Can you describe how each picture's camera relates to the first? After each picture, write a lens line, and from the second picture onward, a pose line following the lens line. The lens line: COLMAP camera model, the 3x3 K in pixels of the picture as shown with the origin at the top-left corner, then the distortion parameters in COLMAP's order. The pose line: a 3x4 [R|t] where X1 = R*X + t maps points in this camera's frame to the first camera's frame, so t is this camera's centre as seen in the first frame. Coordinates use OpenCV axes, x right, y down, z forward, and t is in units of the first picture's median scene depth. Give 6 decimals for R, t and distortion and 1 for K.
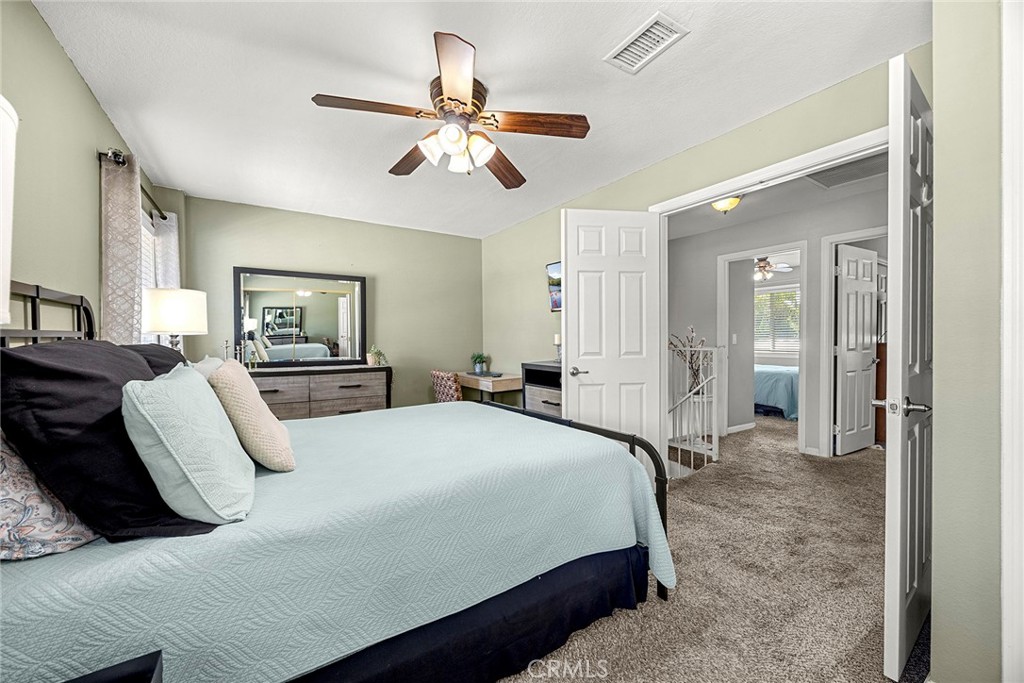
lens RADIAL K [[386.9, 0, 512.0], [0, 386.9, 341.5], [0, 0, 1]] dist [-0.003750, -0.000156]
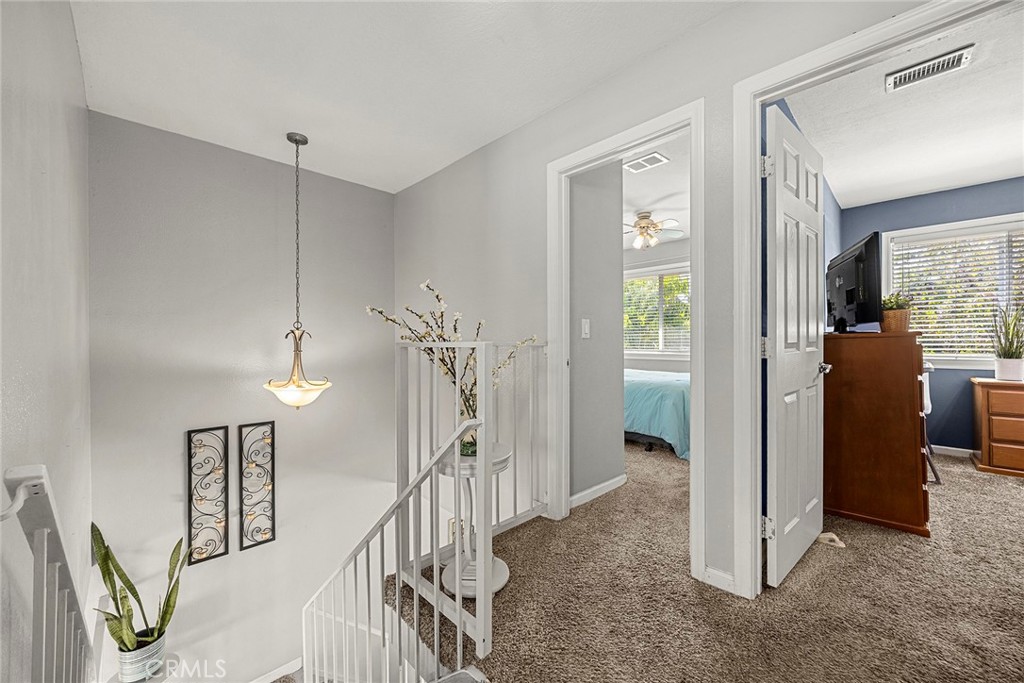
lens RADIAL K [[382.0, 0, 512.3], [0, 382.0, 333.9], [0, 0, 1]] dist [0.002216, 0.000253]
pose [[0.981596, 0.008047, 0.190800, 0.452858], [-0.003070, 0.999648, -0.026363, 0.019827], [-0.190945, 0.025292, 0.981275, 0.599396]]
